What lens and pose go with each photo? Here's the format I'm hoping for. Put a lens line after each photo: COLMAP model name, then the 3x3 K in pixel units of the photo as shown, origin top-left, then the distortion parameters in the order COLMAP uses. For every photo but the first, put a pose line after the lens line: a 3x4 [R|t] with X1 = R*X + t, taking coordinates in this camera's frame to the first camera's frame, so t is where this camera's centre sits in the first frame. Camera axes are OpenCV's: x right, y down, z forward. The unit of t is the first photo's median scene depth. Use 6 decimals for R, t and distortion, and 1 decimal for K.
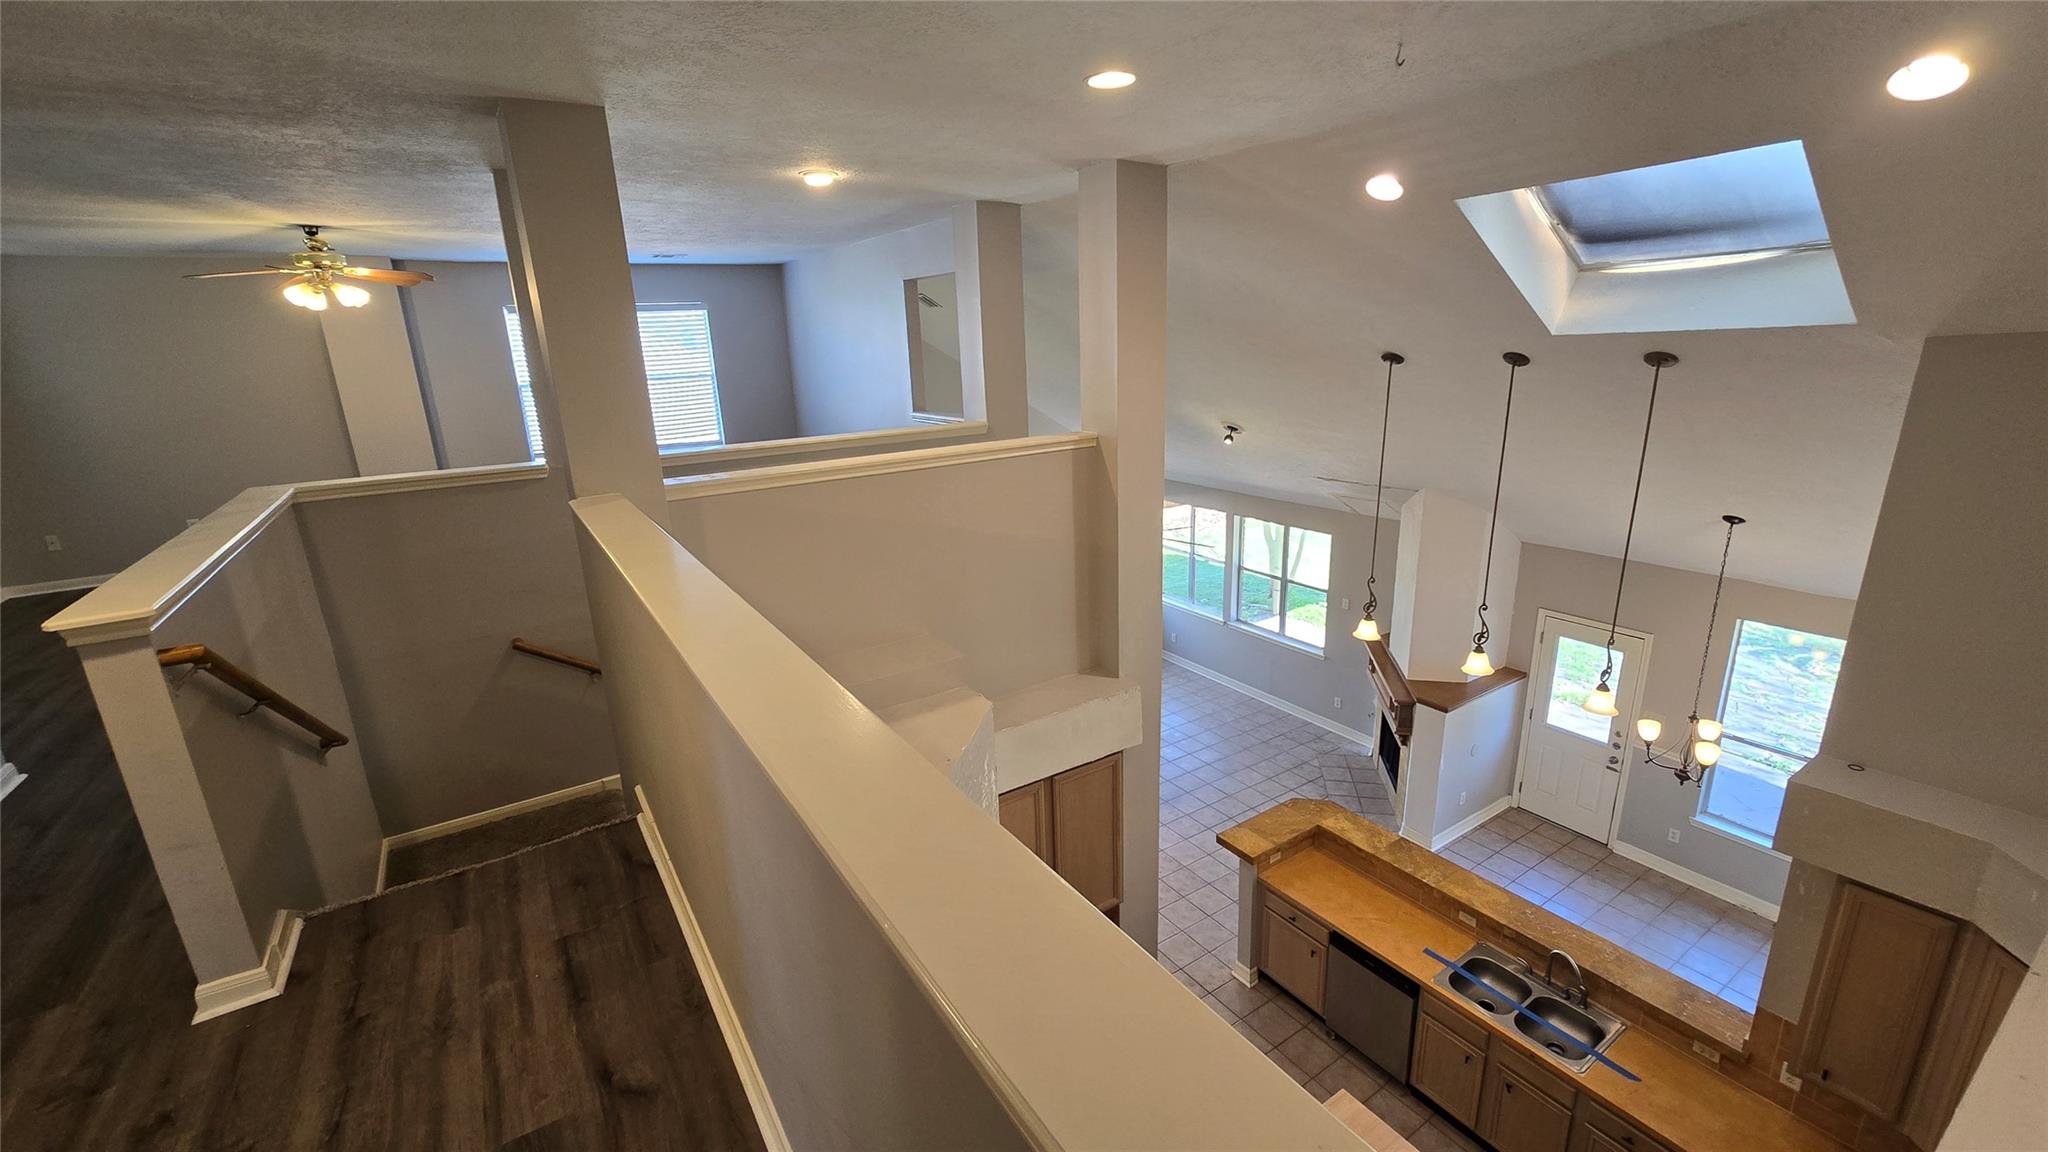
lens RADIAL K [[834.7, 0, 1026.7], [0, 834.7, 573.9], [0, 0, 1]] dist [-0.000487, -0.000182]
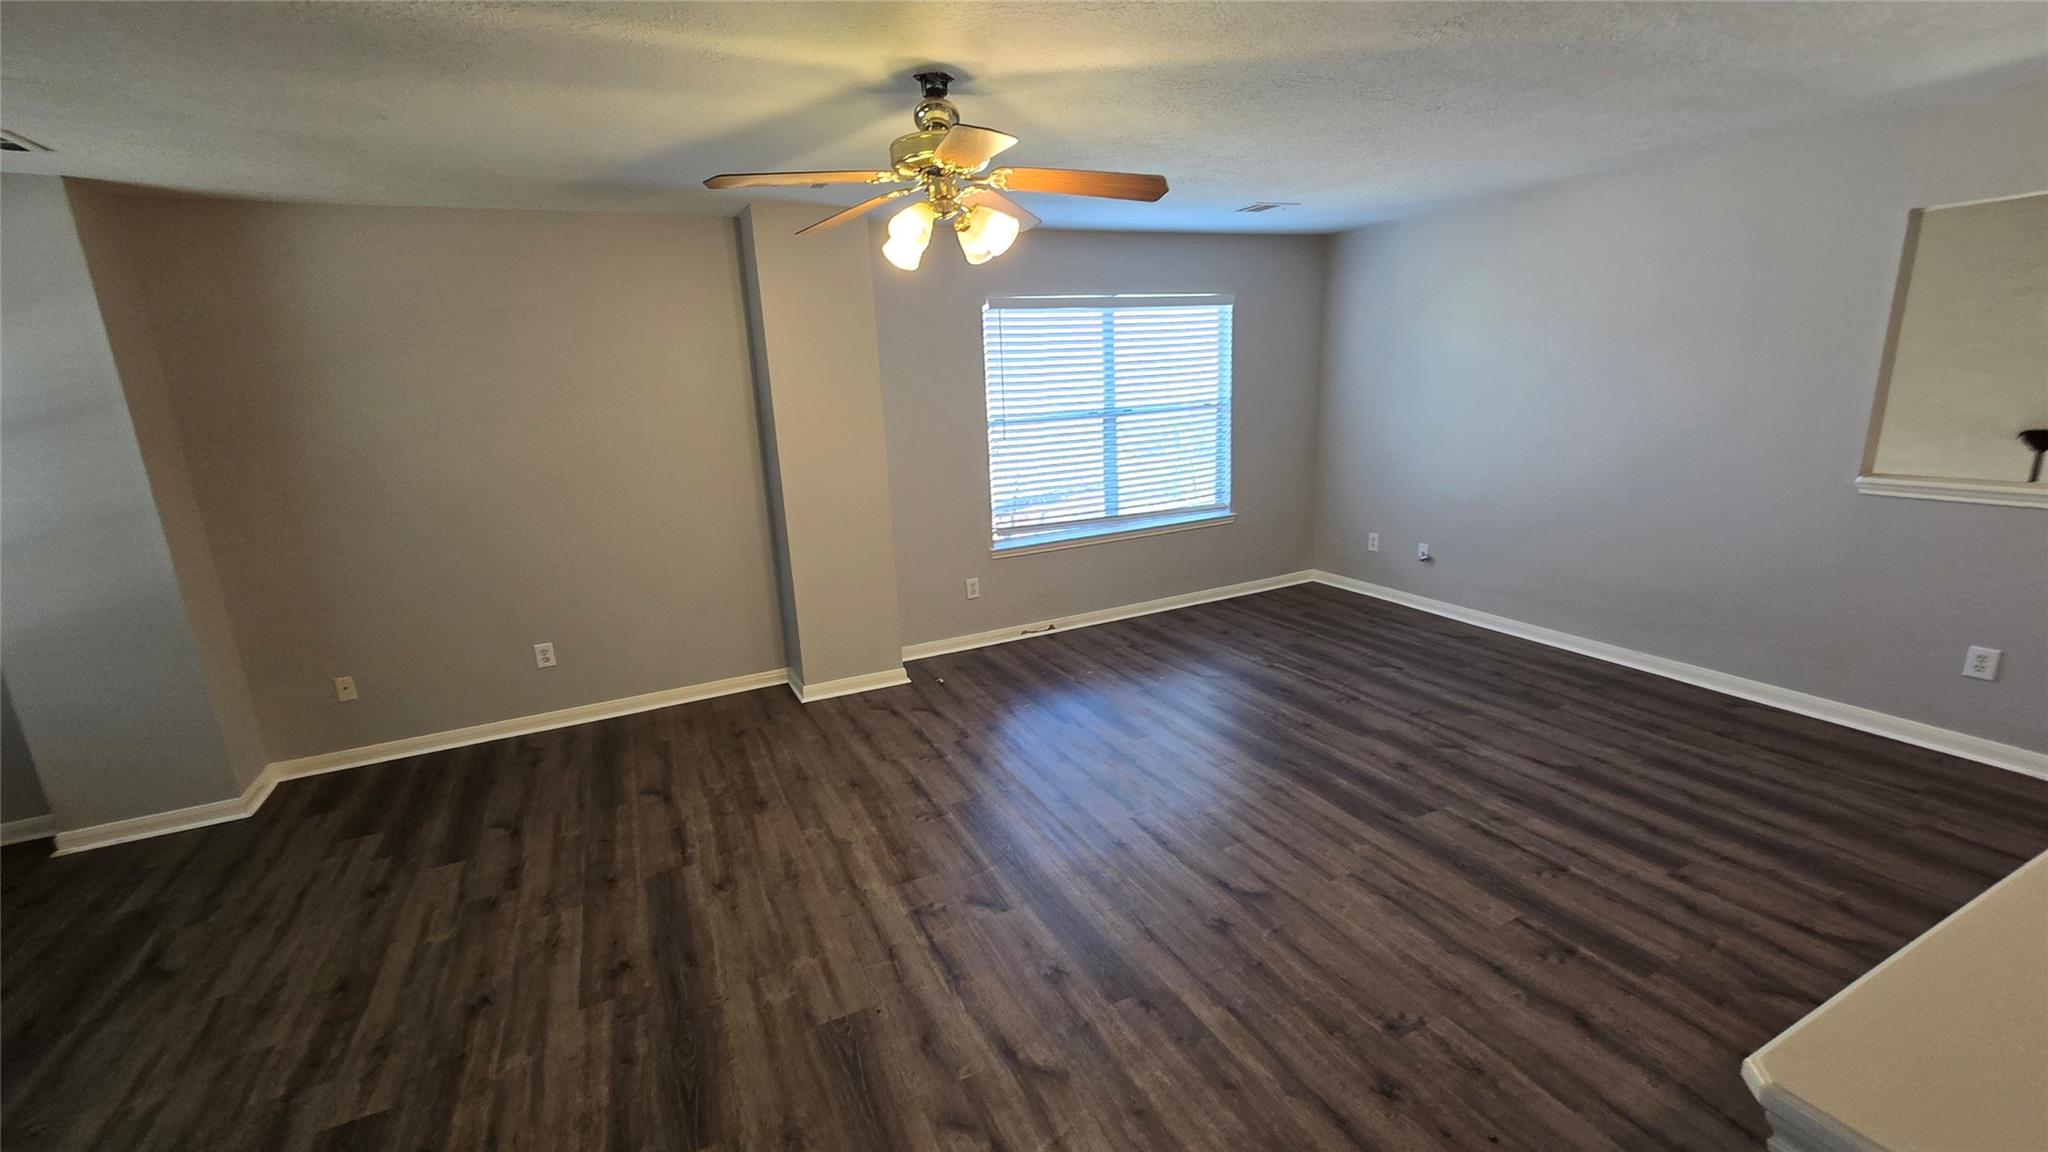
lens RADIAL K [[834.7, 0, 1026.7], [0, 834.7, 573.9], [0, 0, 1]] dist [-0.000487, -0.000182]
pose [[0.991722, 0.023842, -0.126171, -0.744908], [-0.028024, 0.999112, -0.031477, -0.136625], [0.125308, 0.034753, 0.991509, 0.569955]]
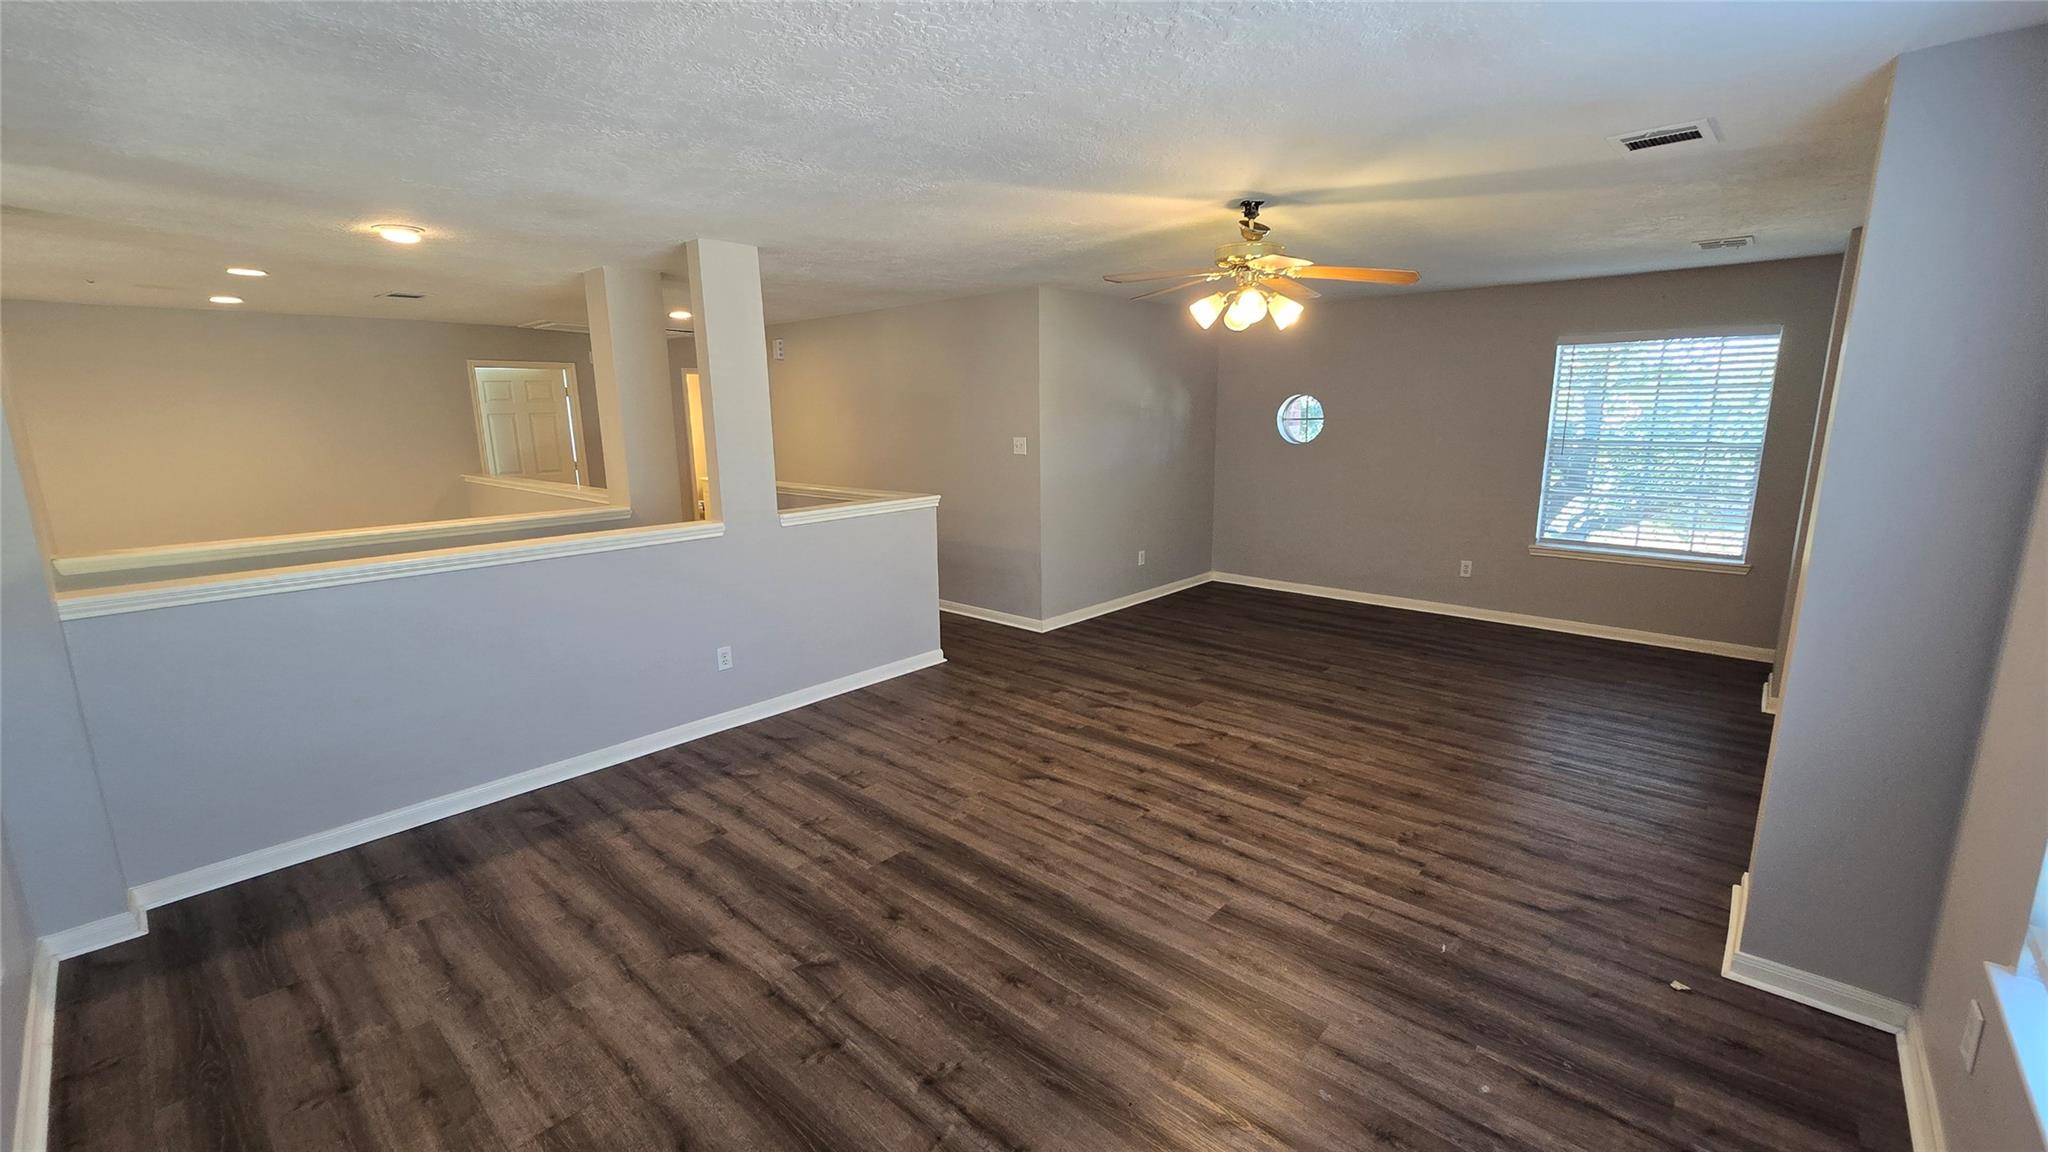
lens RADIAL K [[834.7, 0, 1026.7], [0, 834.7, 573.9], [0, 0, 1]] dist [-0.000487, -0.000182]
pose [[-0.967557, 0.094641, -0.234259, -0.512057], [-0.024164, 0.888278, 0.458671, -0.448672], [0.251496, 0.449451, -0.857172, 1.625980]]
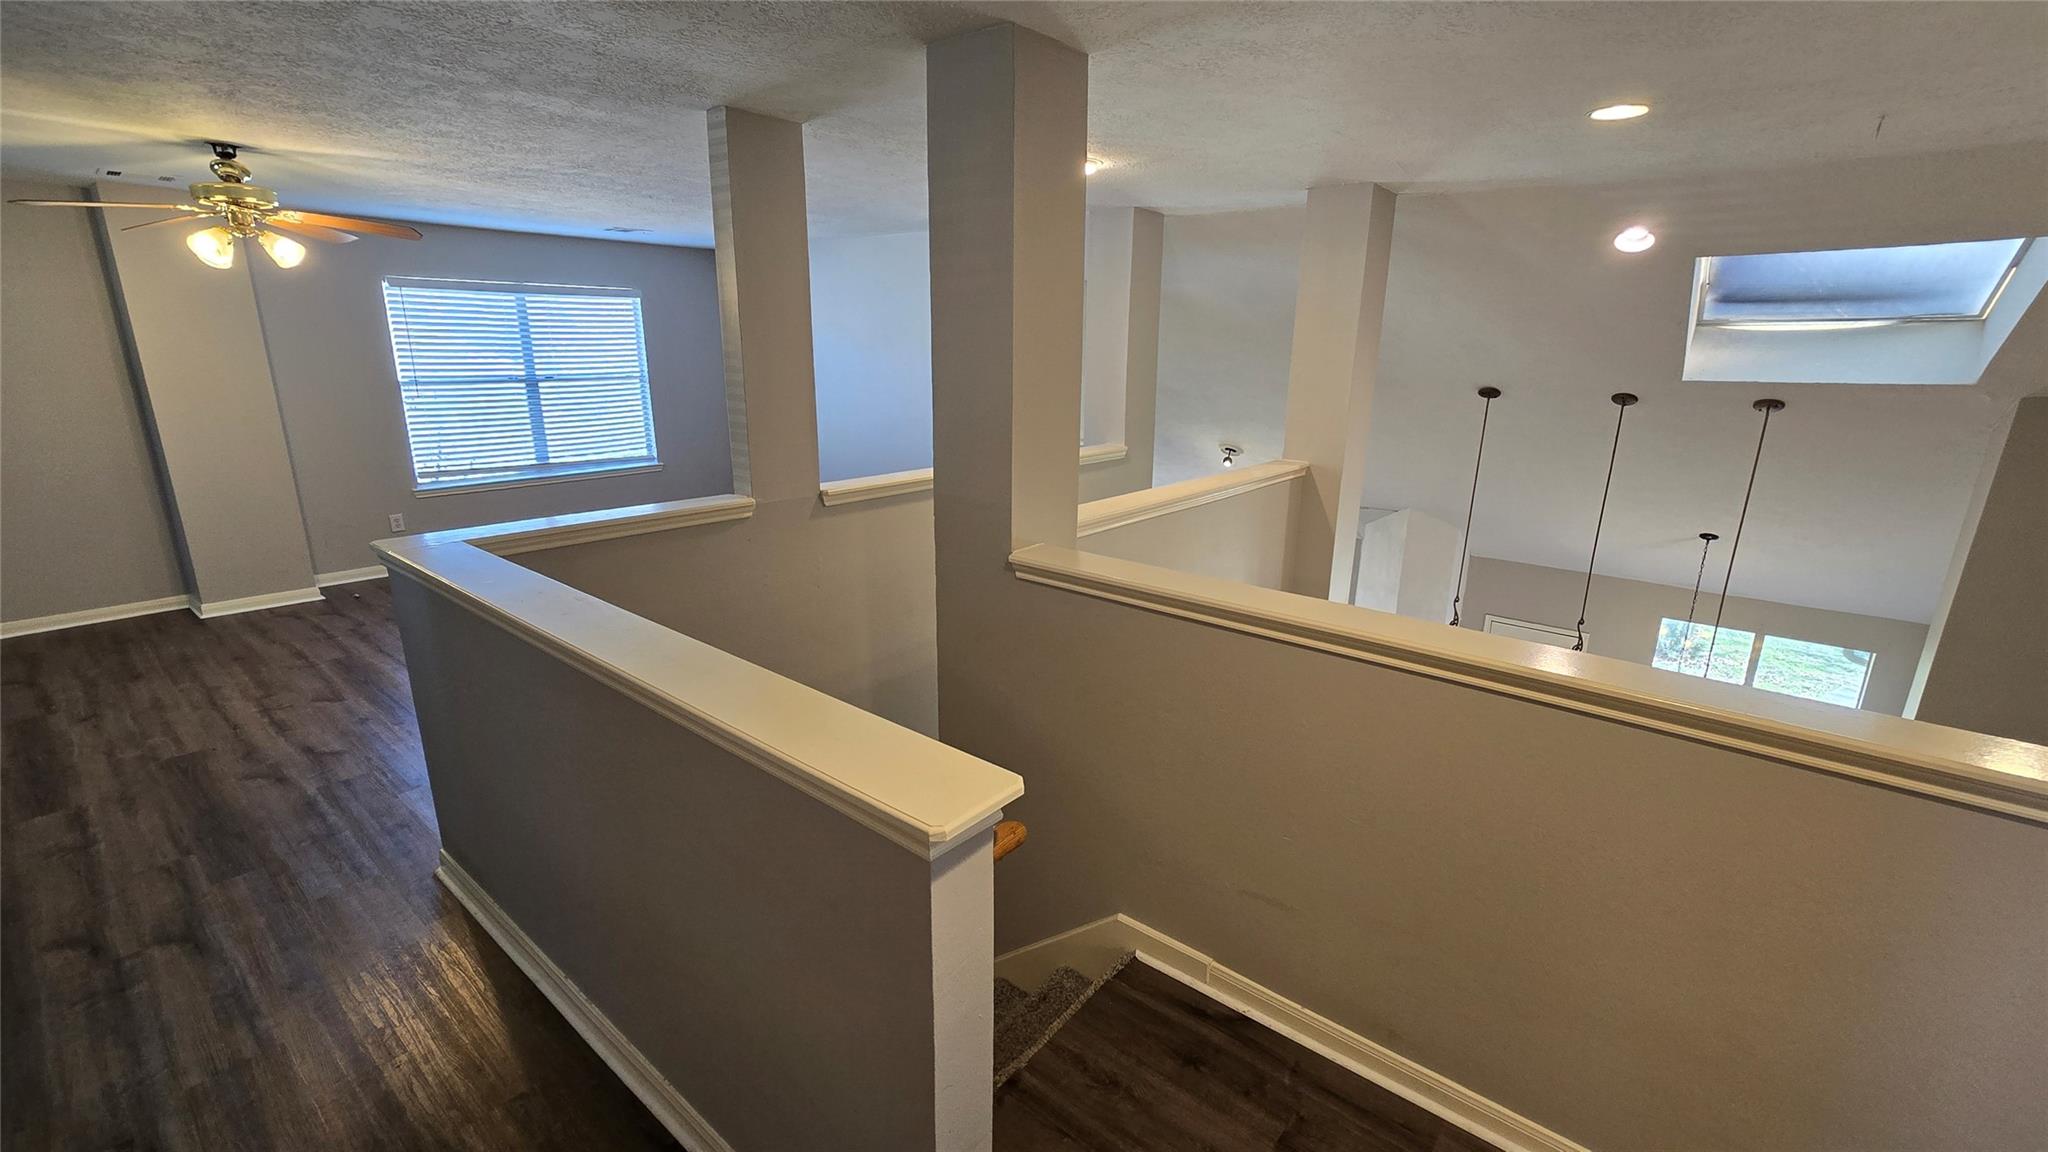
lens RADIAL K [[847.6, 0, 1038.1], [0, 847.6, 571.8], [0, 0, 1]] dist [0.001557, 0.000185]
pose [[0.951817, -0.030762, 0.305118, -0.448835], [0.035451, 0.999323, -0.009838, -0.038941], [-0.304609, 0.020181, 0.952264, 0.146776]]
